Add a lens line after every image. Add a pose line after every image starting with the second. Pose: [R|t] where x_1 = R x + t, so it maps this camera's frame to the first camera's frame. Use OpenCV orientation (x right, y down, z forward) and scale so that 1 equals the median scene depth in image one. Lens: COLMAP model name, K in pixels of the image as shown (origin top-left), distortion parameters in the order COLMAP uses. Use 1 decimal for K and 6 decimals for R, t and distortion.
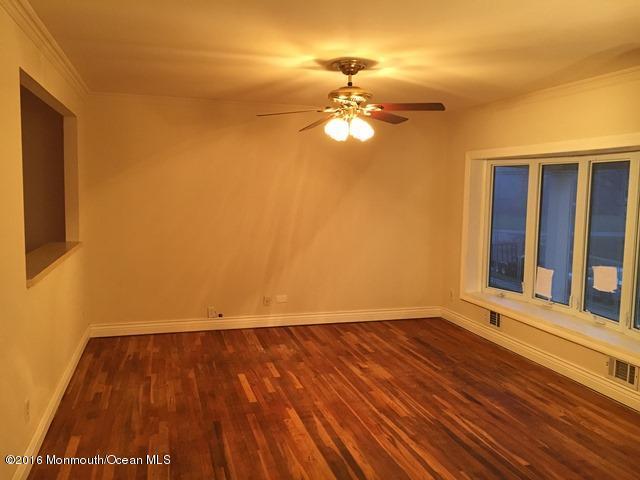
lens RADIAL K [[547.4, 0, 318.5], [0, 547.4, 238.8], [0, 0, 1]] dist [0.046428, -0.032164]
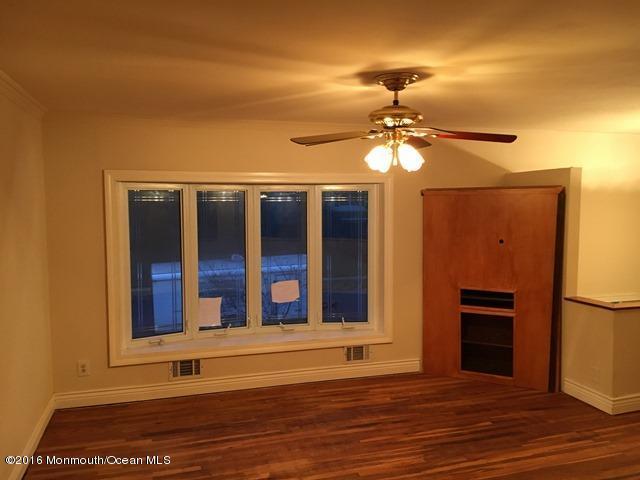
lens RADIAL K [[547.4, 0, 318.0], [0, 547.4, 240.2], [0, 0, 1]] dist [0.046428, -0.032164]
pose [[-0.007310, -0.094599, 0.995489, -0.694899], [0.098234, 0.990632, 0.094859, -0.153702], [-0.995136, 0.098484, 0.002052, 1.032240]]
